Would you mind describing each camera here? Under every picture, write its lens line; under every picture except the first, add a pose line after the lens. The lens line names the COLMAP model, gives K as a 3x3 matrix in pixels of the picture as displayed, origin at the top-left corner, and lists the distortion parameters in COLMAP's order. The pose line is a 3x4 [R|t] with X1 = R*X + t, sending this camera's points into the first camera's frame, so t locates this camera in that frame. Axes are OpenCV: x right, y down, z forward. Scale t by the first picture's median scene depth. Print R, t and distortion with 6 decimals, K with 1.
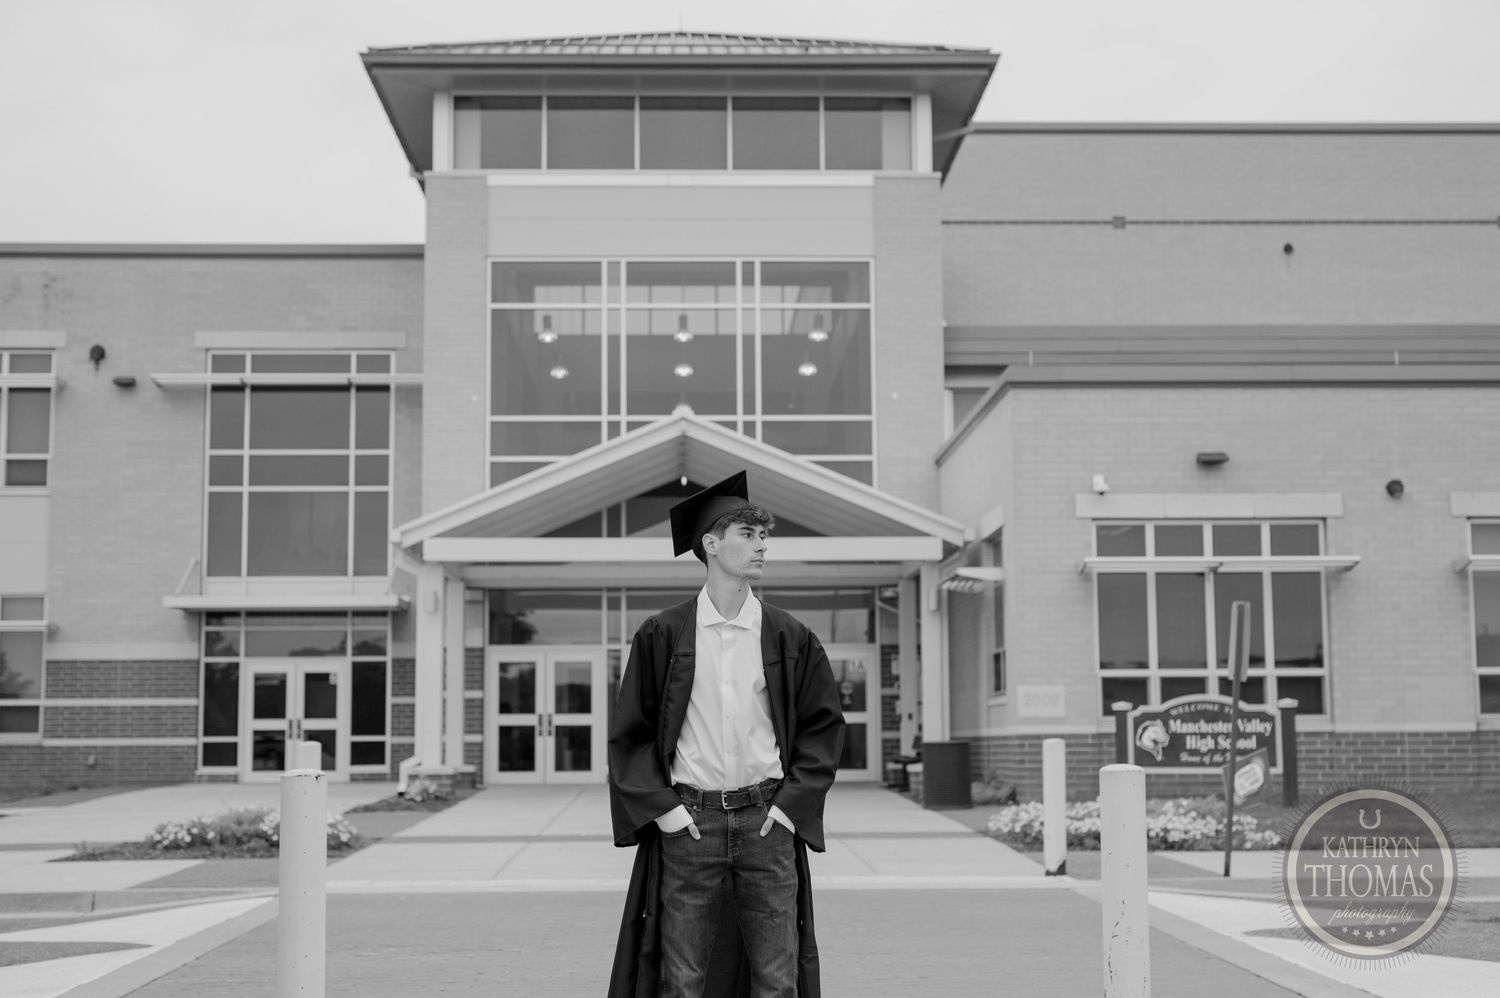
lens RADIAL K [[2237.4, 0, 735.9], [0, 2237.4, 503.4], [0, 0, 1]] dist [0.027270, 0.000000]
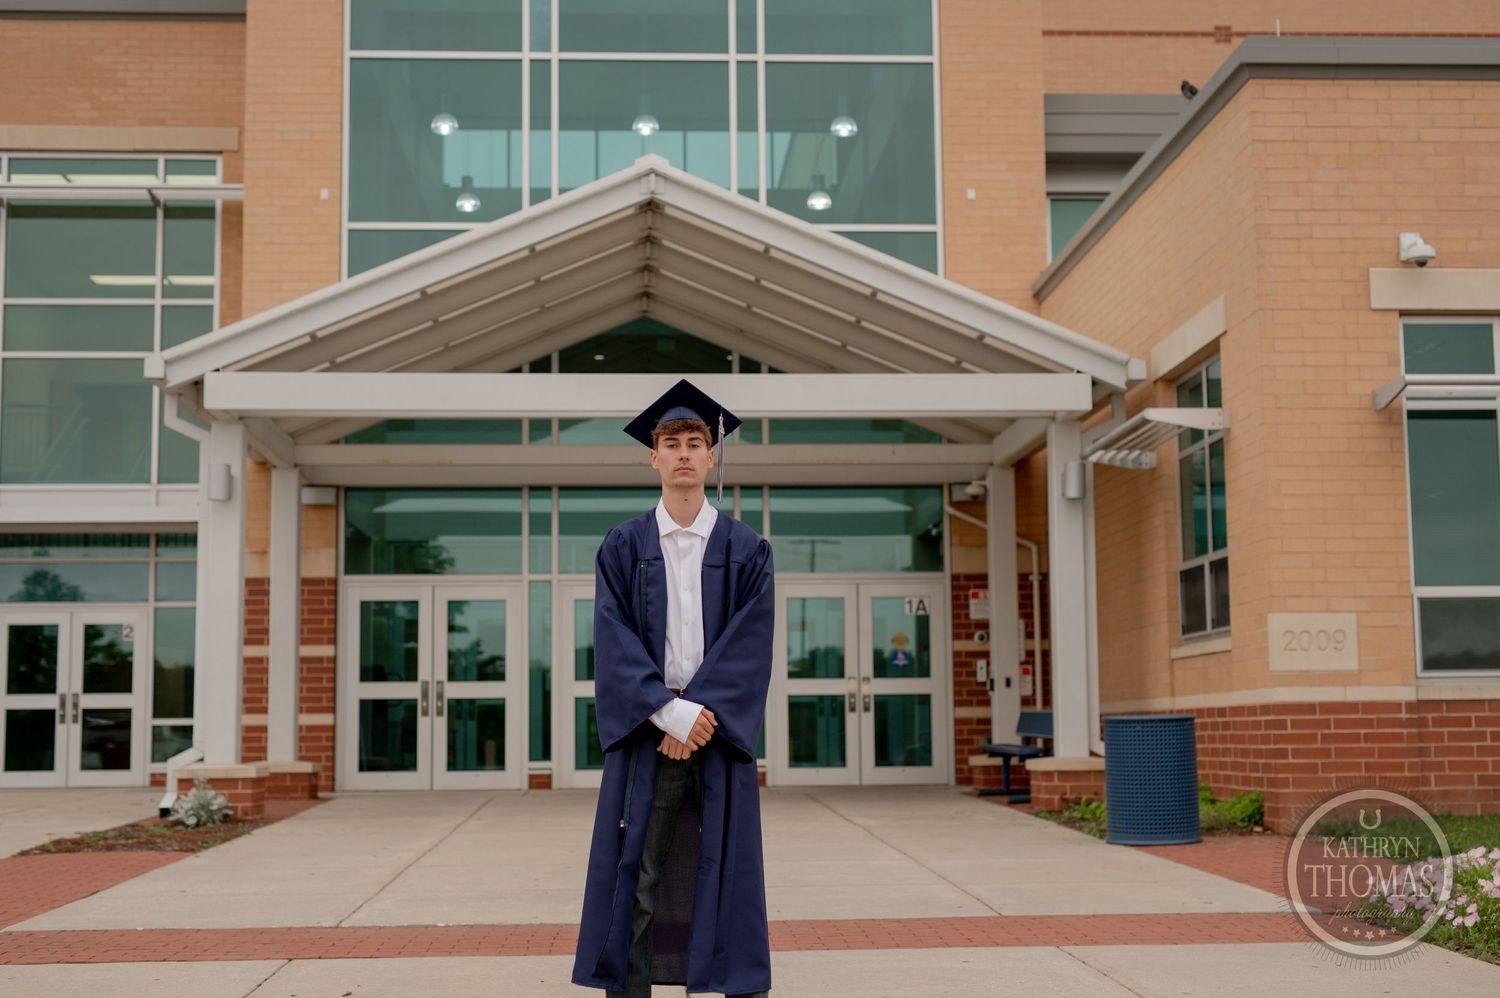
lens RADIAL K [[1945.3, 0, 715.9], [0, 1945.3, 533.1], [0, 0, 1]] dist [0.026597, 0.000000]
pose [[0.999768, -0.000511, 0.021527, -0.015882], [0.000468, 0.999998, 0.002023, 0.050180], [-0.021528, -0.002012, 0.999766, 0.437539]]
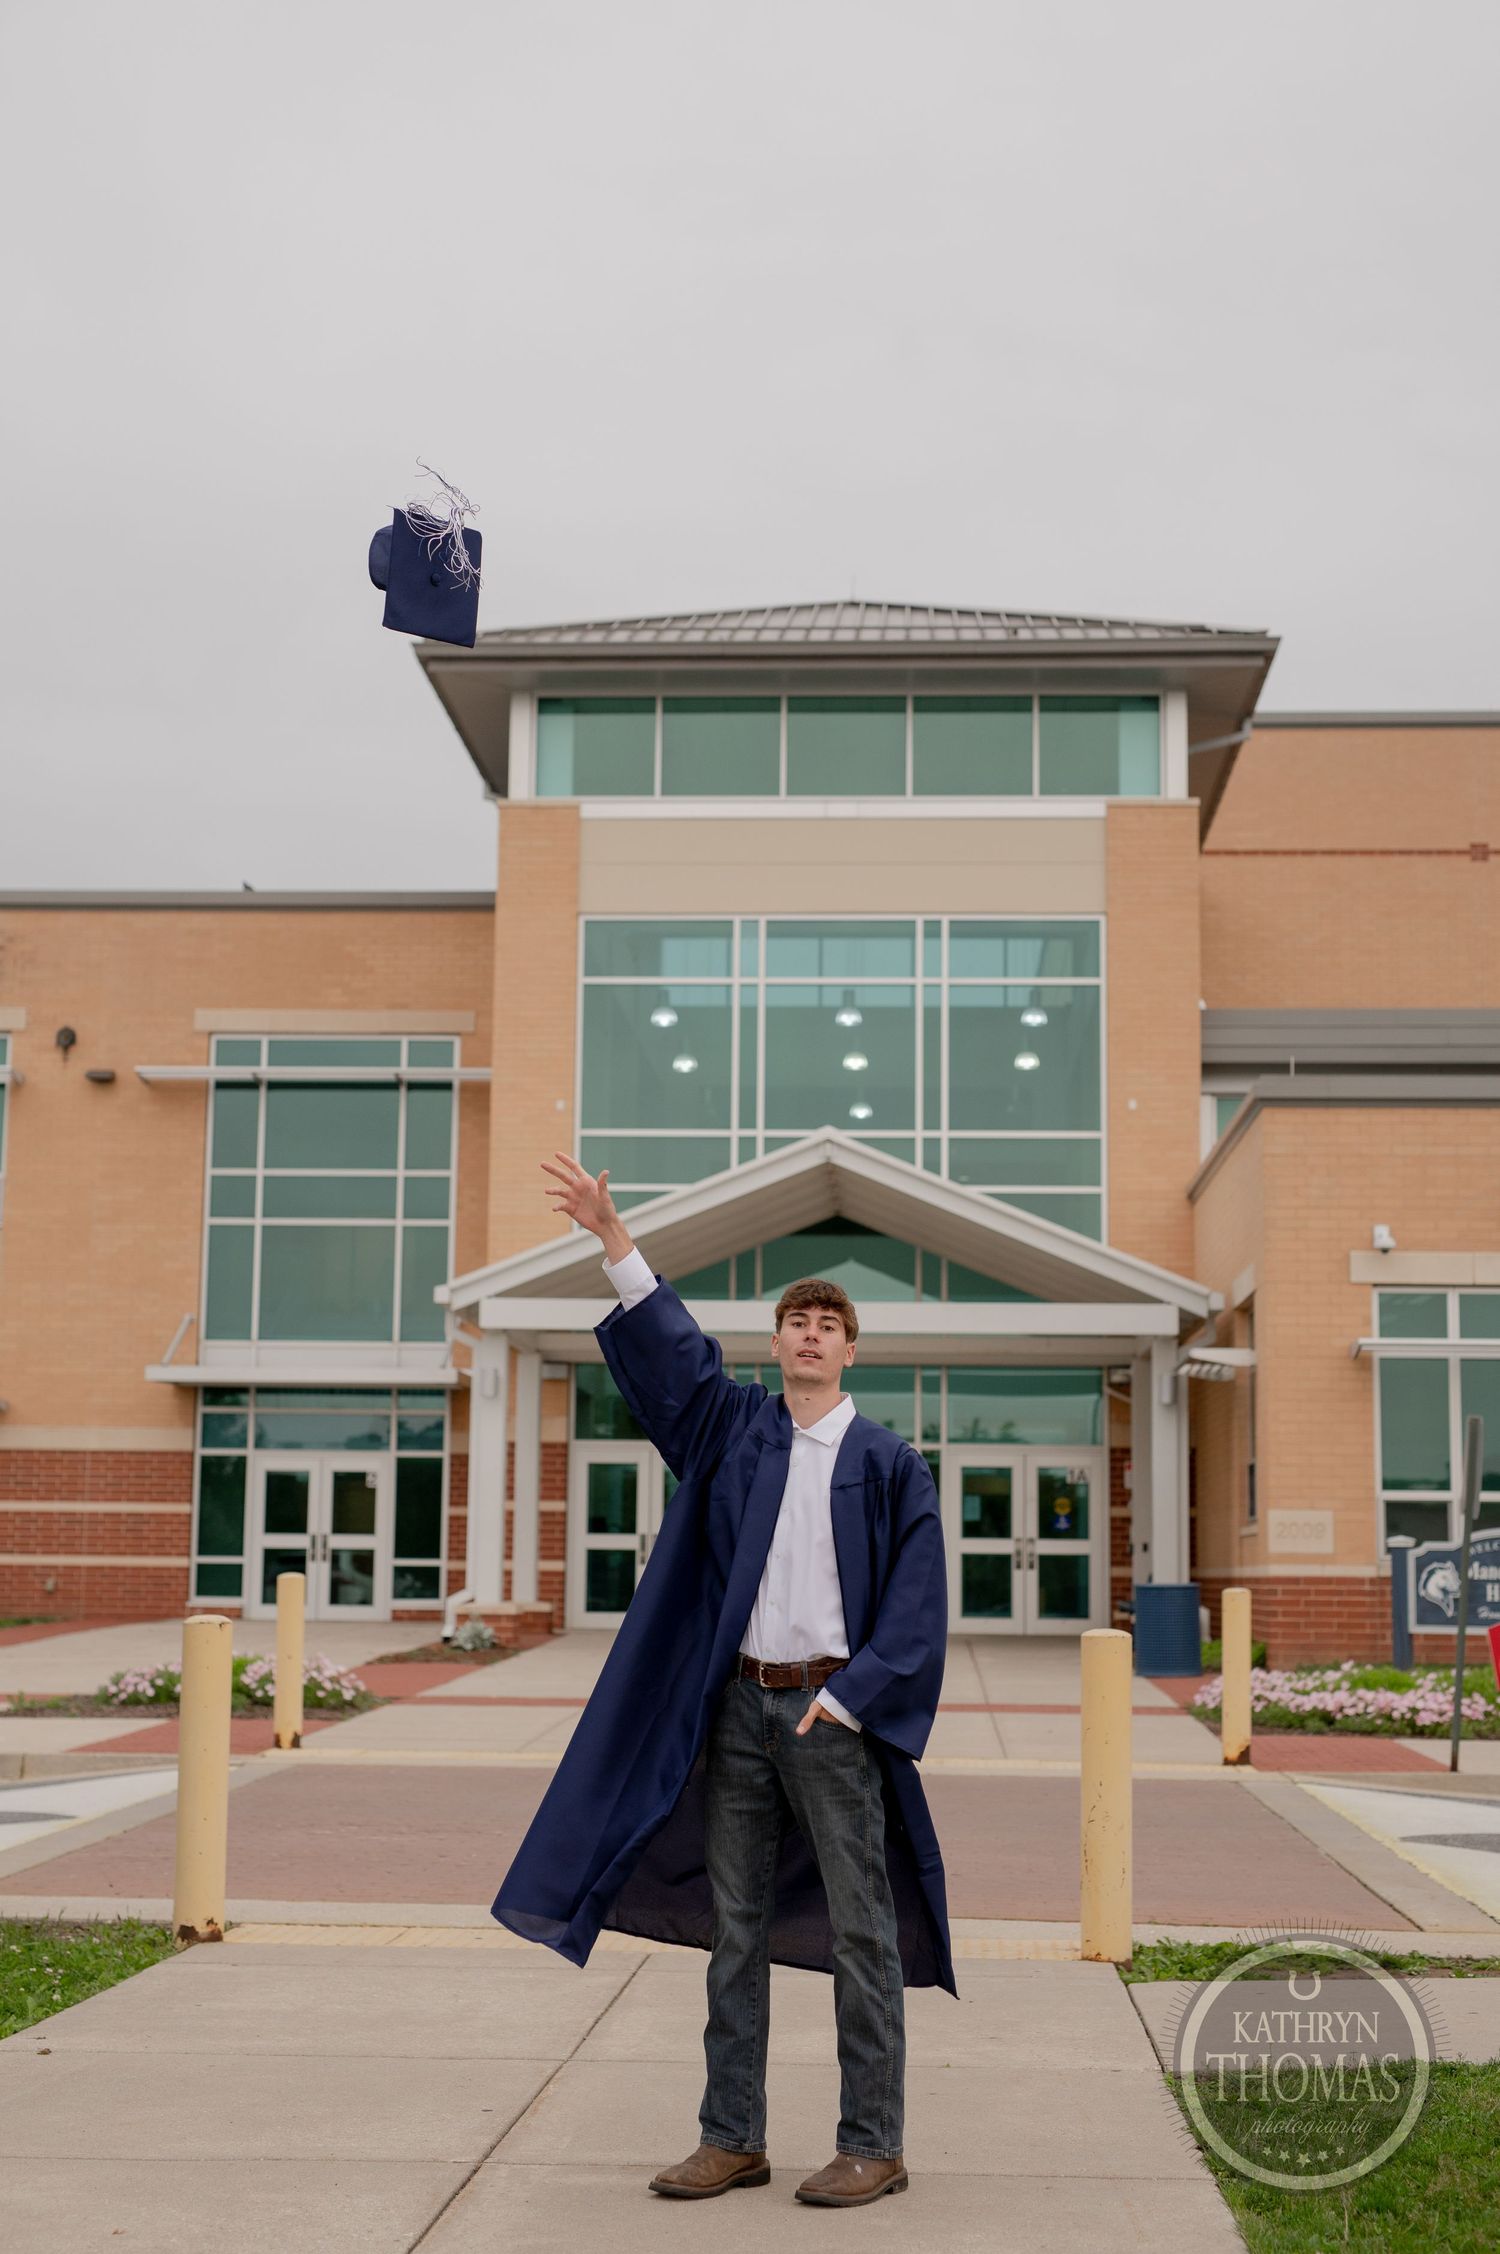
lens RADIAL K [[3362.1, 0, 720.6], [0, 3362.1, 1114.6], [0, 0, 1]] dist [0.027270, 0.000000]
pose [[0.995498, 0.006565, -0.094558, 0.041630], [-0.009105, 0.999608, -0.026462, -0.014829], [0.094347, 0.027204, 0.995168, -0.102542]]
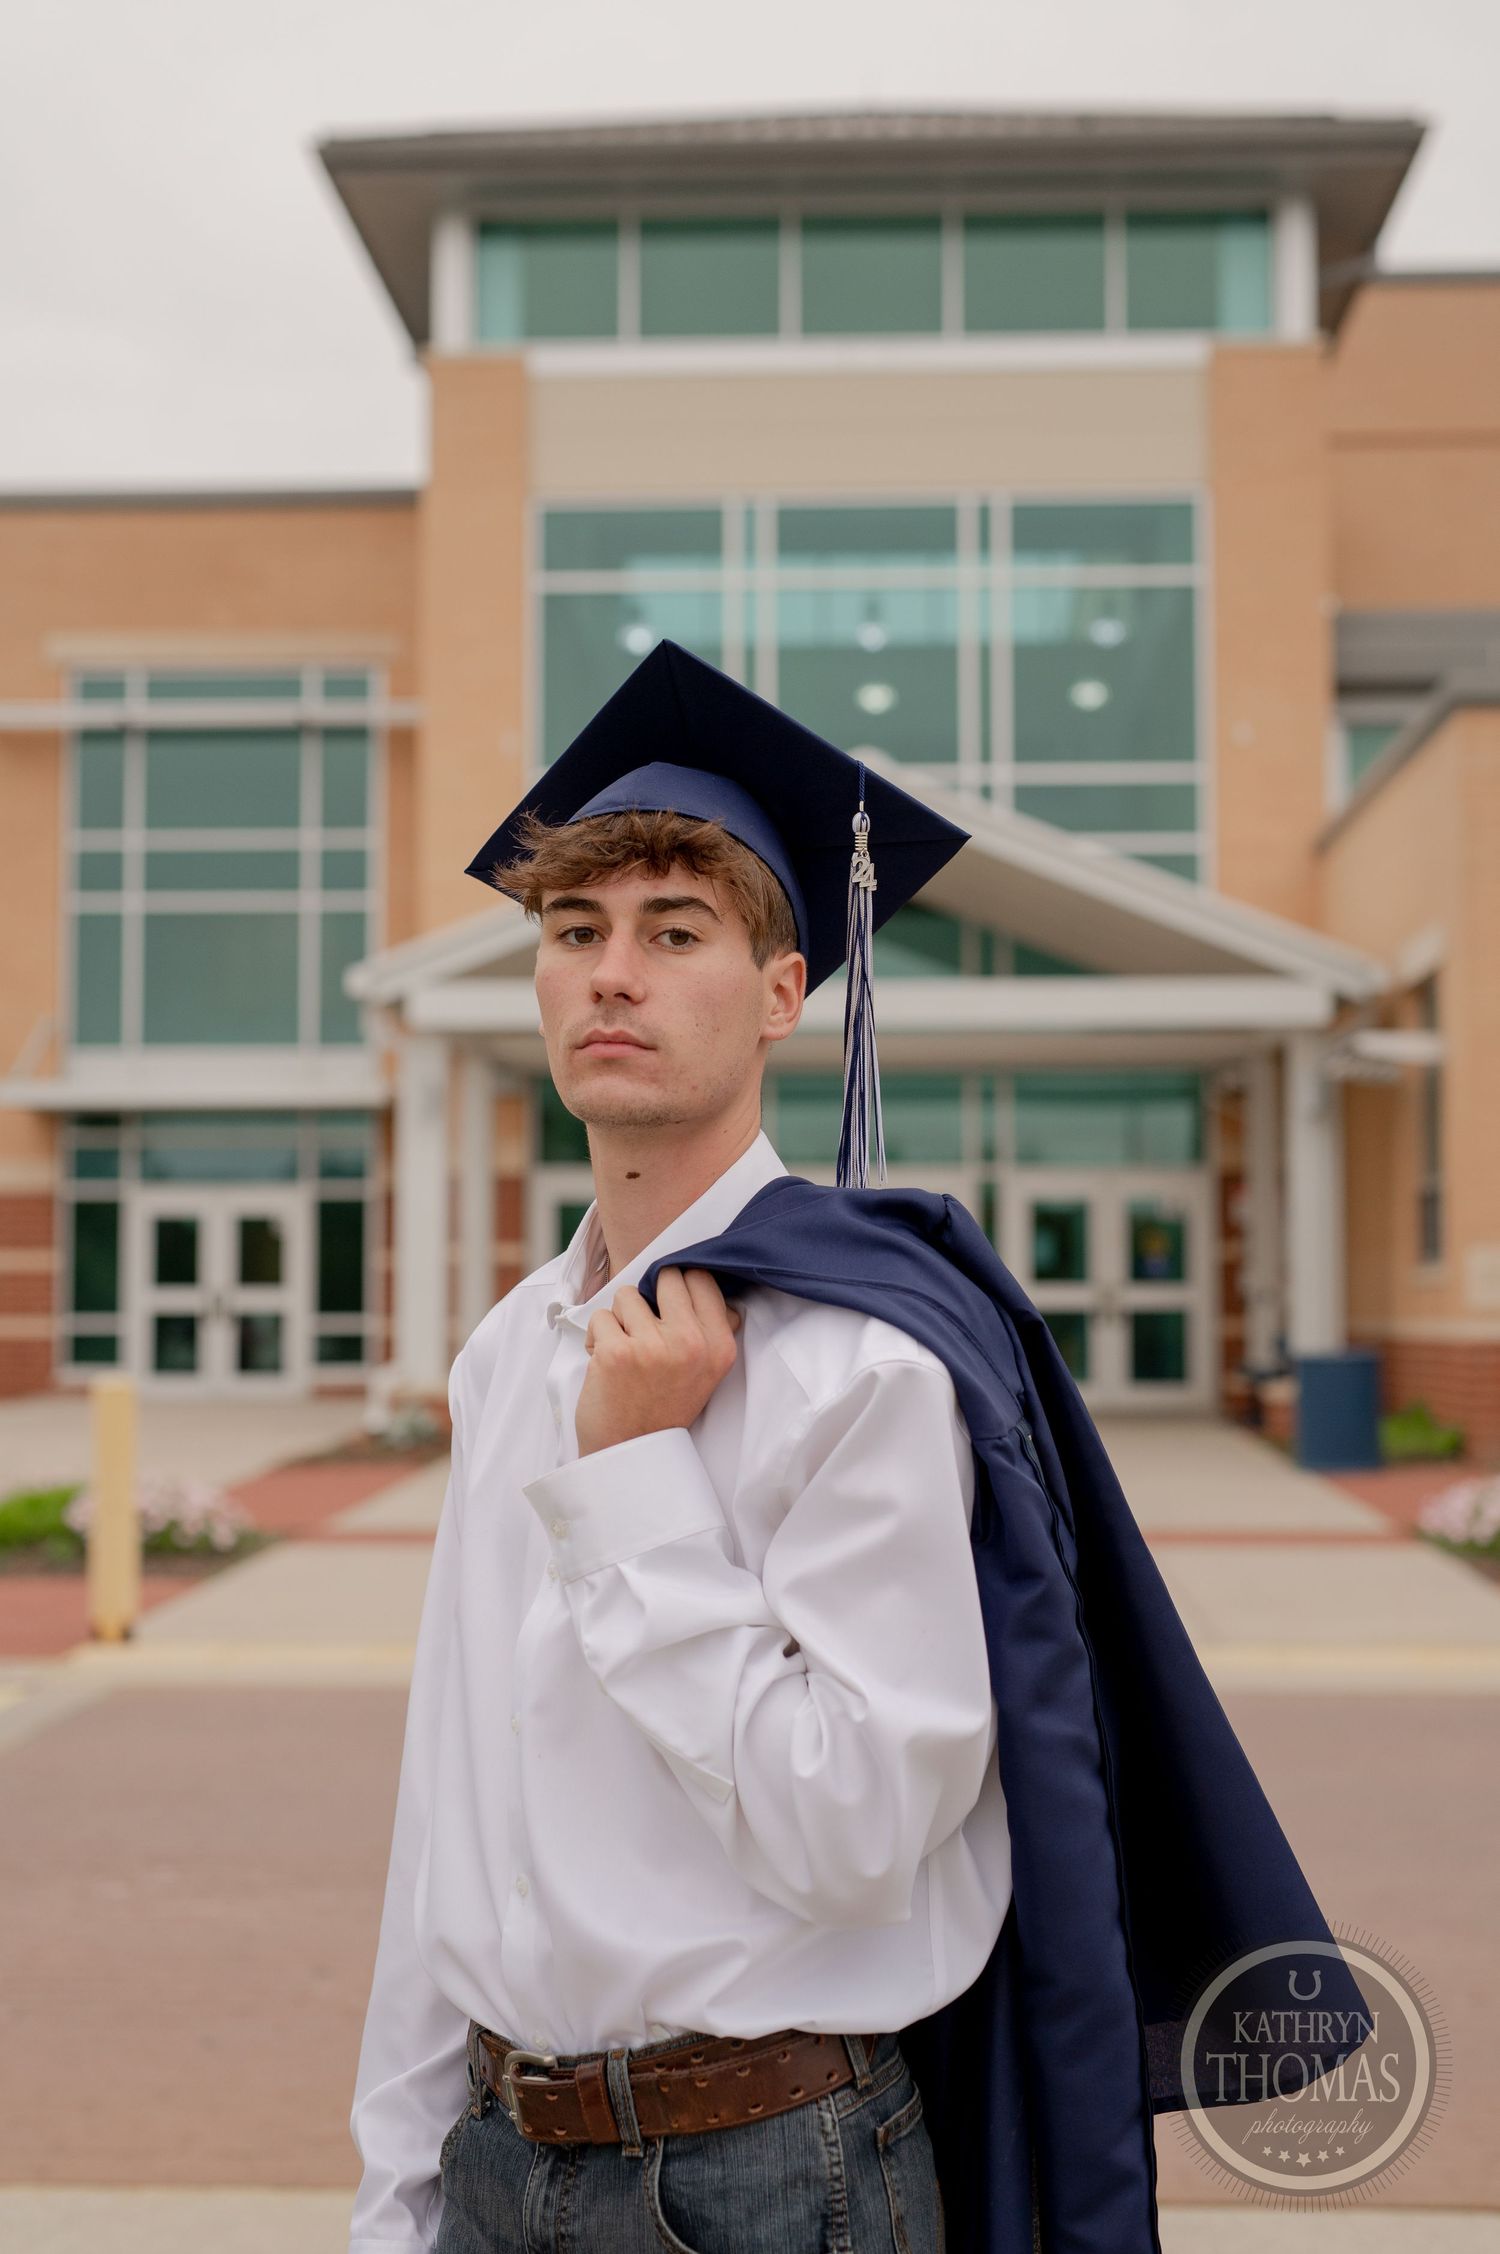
lens RADIAL K [[3362.1, 0, 743.3], [0, 3362.1, 1107.1], [0, 0, 1]] dist [0.027270, 0.000000]
pose [[0.997484, 0.001216, -0.070882, 0.005252], [0.002390, 0.998707, 0.050771, 0.003000], [0.070852, -0.050813, 0.996192, 0.134244]]
